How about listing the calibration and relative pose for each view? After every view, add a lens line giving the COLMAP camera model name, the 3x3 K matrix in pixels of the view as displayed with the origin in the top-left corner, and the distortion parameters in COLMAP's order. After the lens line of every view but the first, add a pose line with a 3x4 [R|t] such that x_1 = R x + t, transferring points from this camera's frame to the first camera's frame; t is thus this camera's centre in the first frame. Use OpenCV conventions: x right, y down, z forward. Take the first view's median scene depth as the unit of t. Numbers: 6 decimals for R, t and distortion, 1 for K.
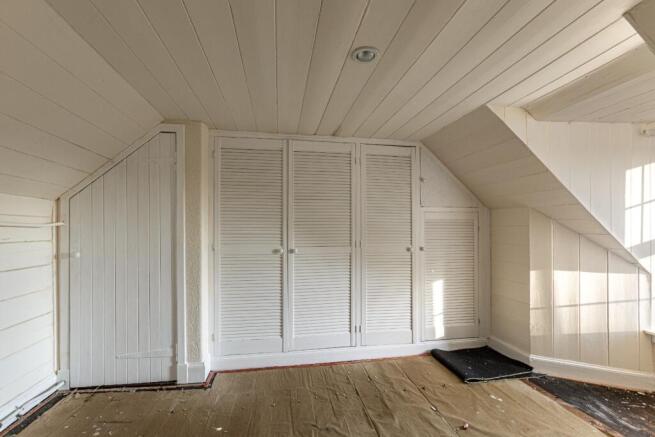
lens RADIAL K [[291.1, 0, 329.1], [0, 291.1, 233.6], [0, 0, 1]] dist [-0.014724, 0.005475]
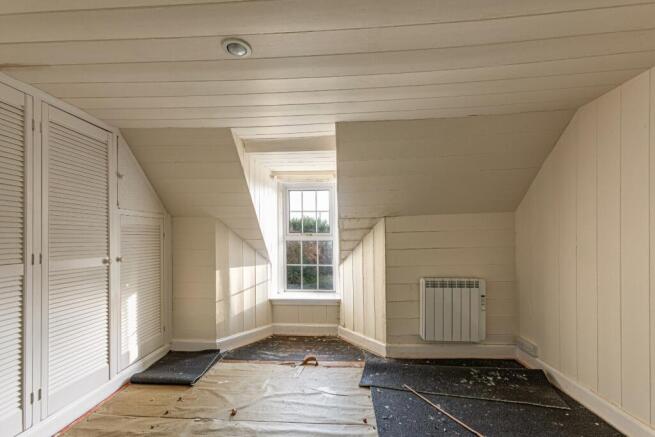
lens RADIAL K [[291.1, 0, 323.2], [0, 291.1, 239.1], [0, 0, 1]] dist [-0.014724, 0.005475]
pose [[0.247121, -0.007032, 0.968959, -0.354619], [0.017216, 0.999848, 0.002865, 0.001744], [-0.968832, 0.015973, 0.247204, 0.254908]]
